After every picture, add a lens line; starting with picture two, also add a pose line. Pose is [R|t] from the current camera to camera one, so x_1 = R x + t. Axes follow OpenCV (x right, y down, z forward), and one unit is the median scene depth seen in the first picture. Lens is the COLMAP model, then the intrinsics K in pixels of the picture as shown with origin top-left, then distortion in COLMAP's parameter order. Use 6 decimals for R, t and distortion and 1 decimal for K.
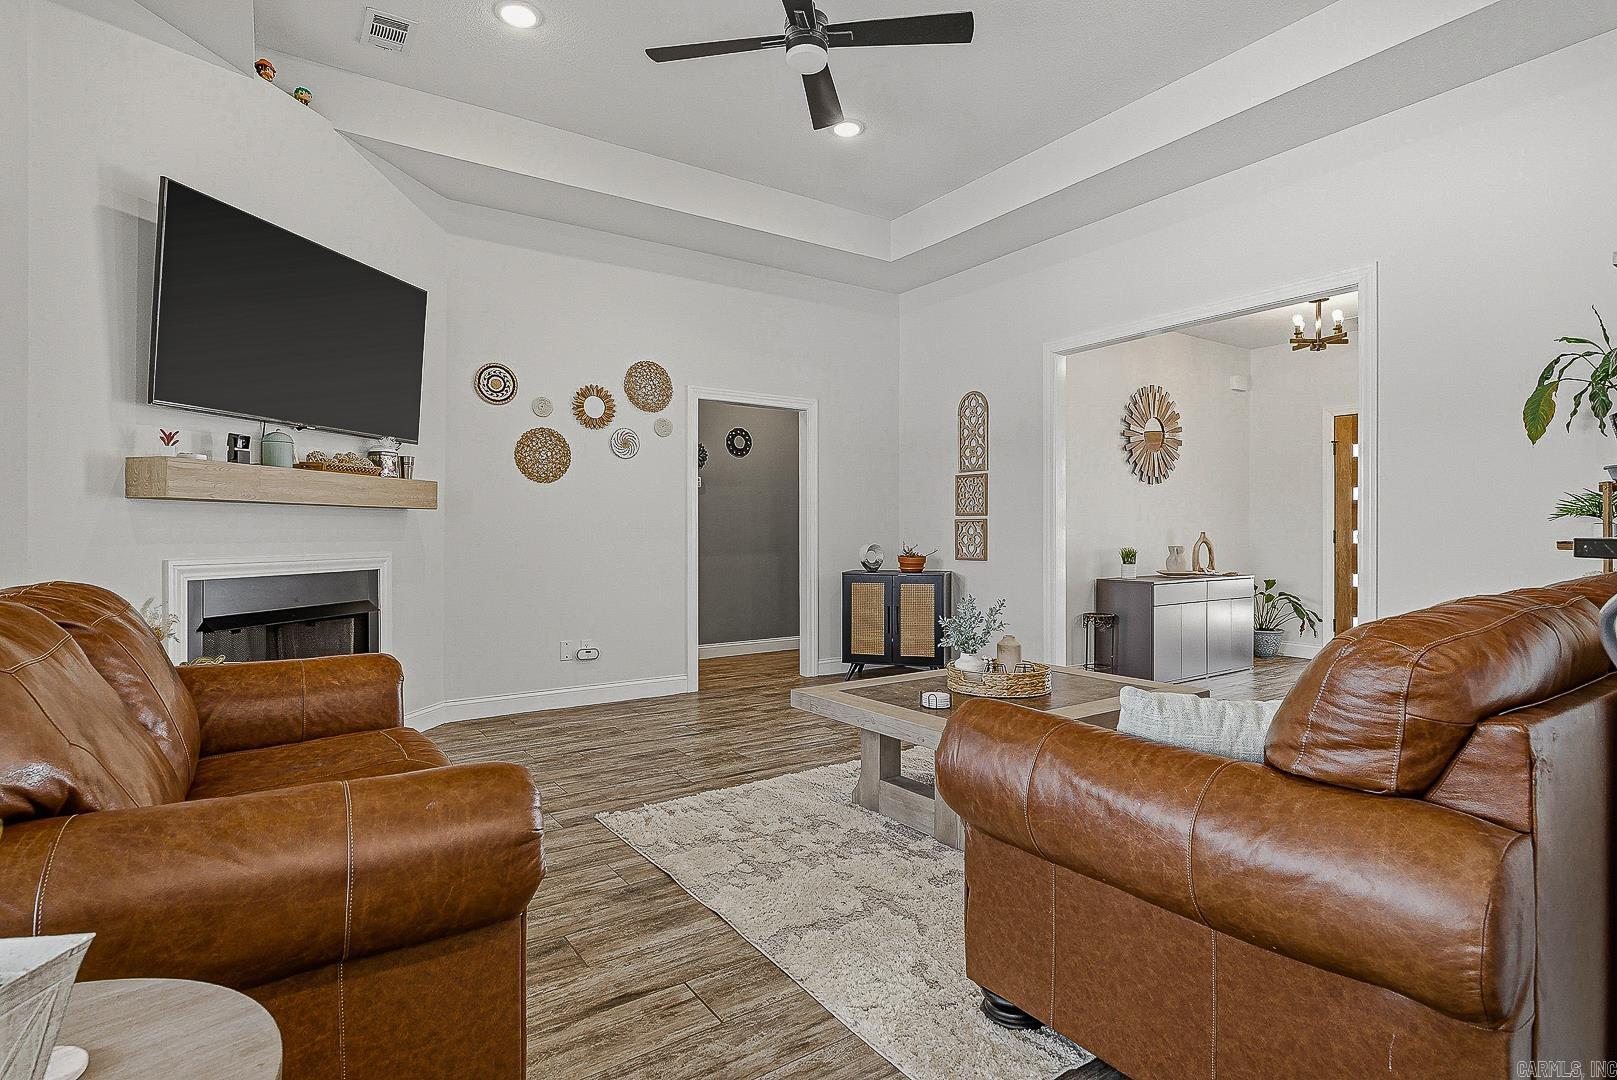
lens RADIAL K [[803.5, 0, 818.3], [0, 803.5, 535.7], [0, 0, 1]] dist [-0.031821, -0.000162]
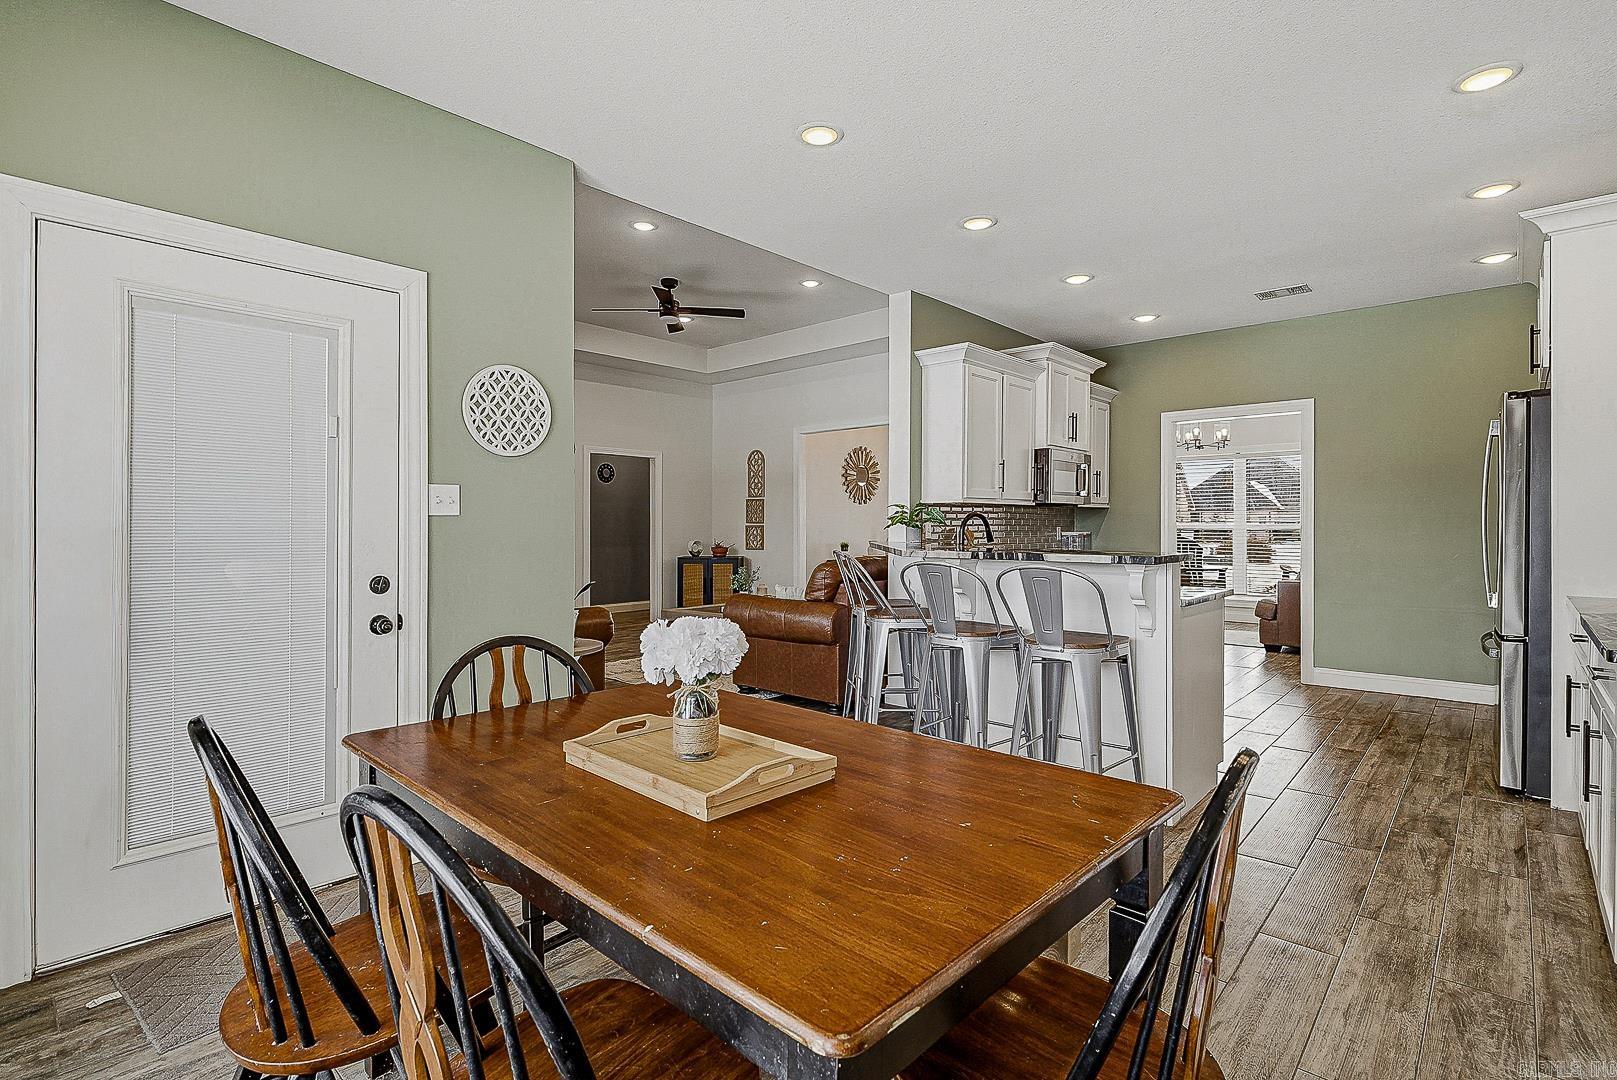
lens RADIAL K [[753.1, 0, 810.2], [0, 753.1, 531.1], [0, 0, 1]] dist [-0.002336, -0.000572]
pose [[0.974911, -0.002891, 0.222577, -0.051972], [0.002532, 0.999995, 0.001899, -0.012121], [-0.222581, -0.001288, 0.974913, -0.603505]]
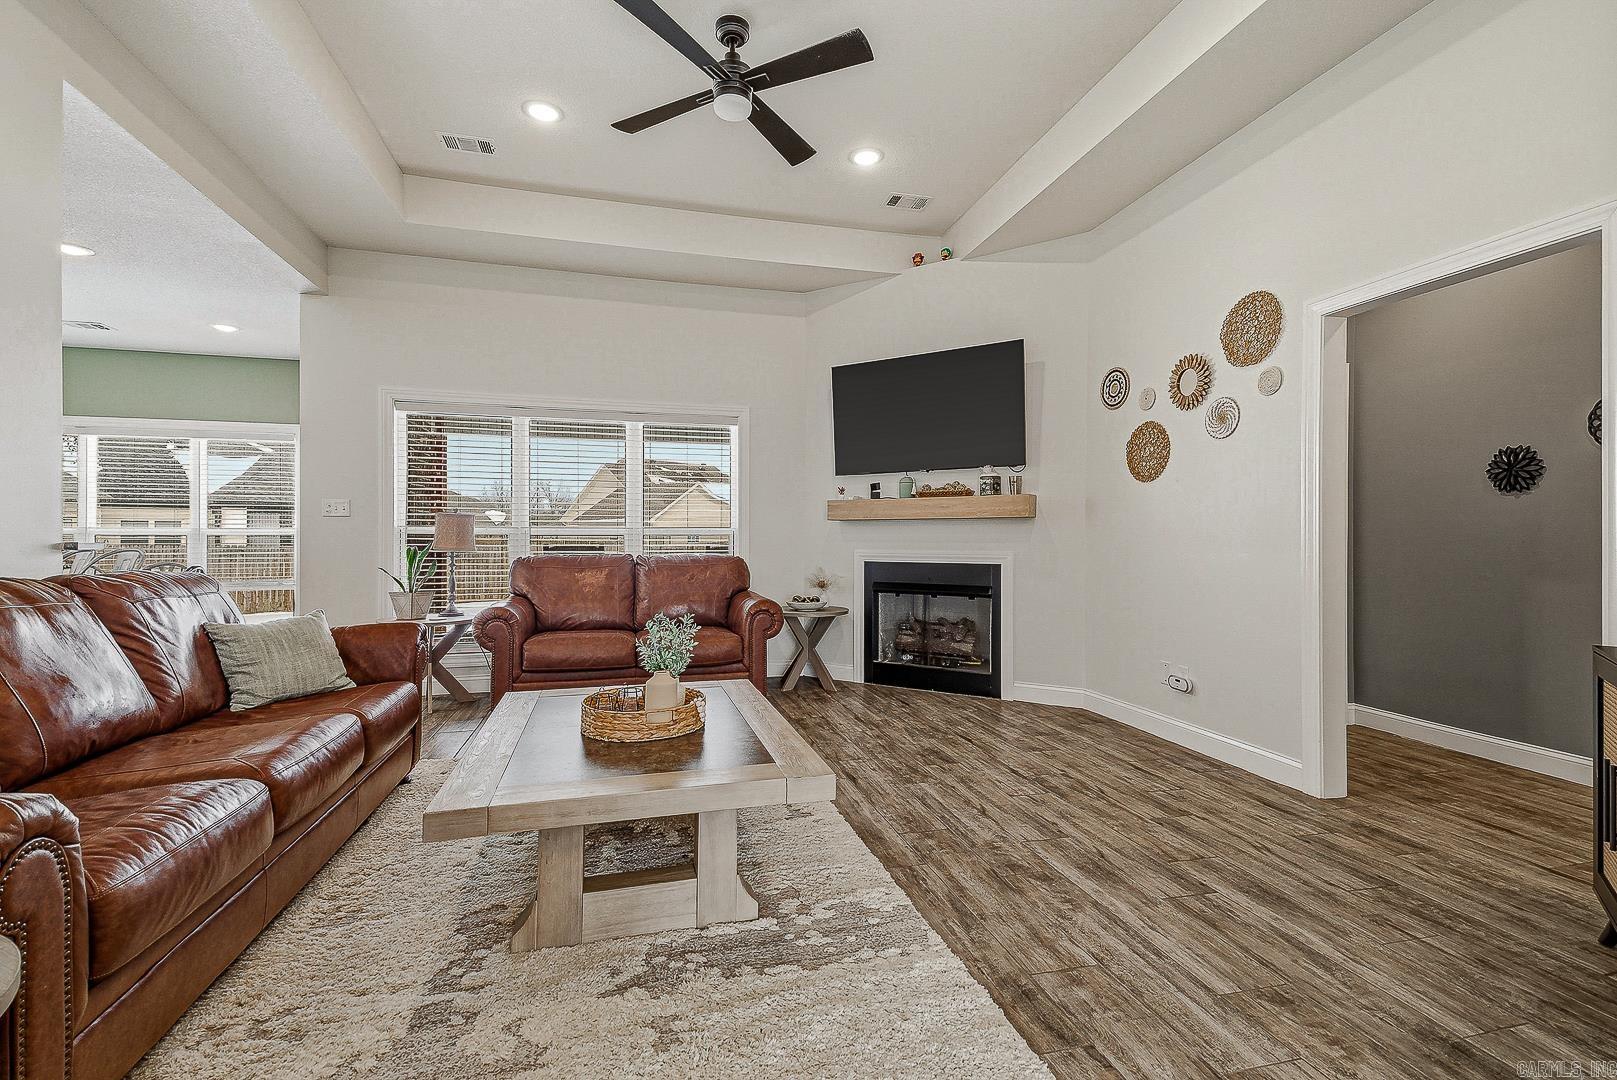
lens RADIAL K [[753.1, 0, 850.1], [0, 753.1, 548.6], [0, 0, 1]] dist [-0.002336, -0.000572]
pose [[-0.349618, 0.008056, -0.936858, 0.555085], [-0.007410, 0.999908, 0.011363, 0.002110], [0.936863, 0.010914, -0.349526, 0.944277]]
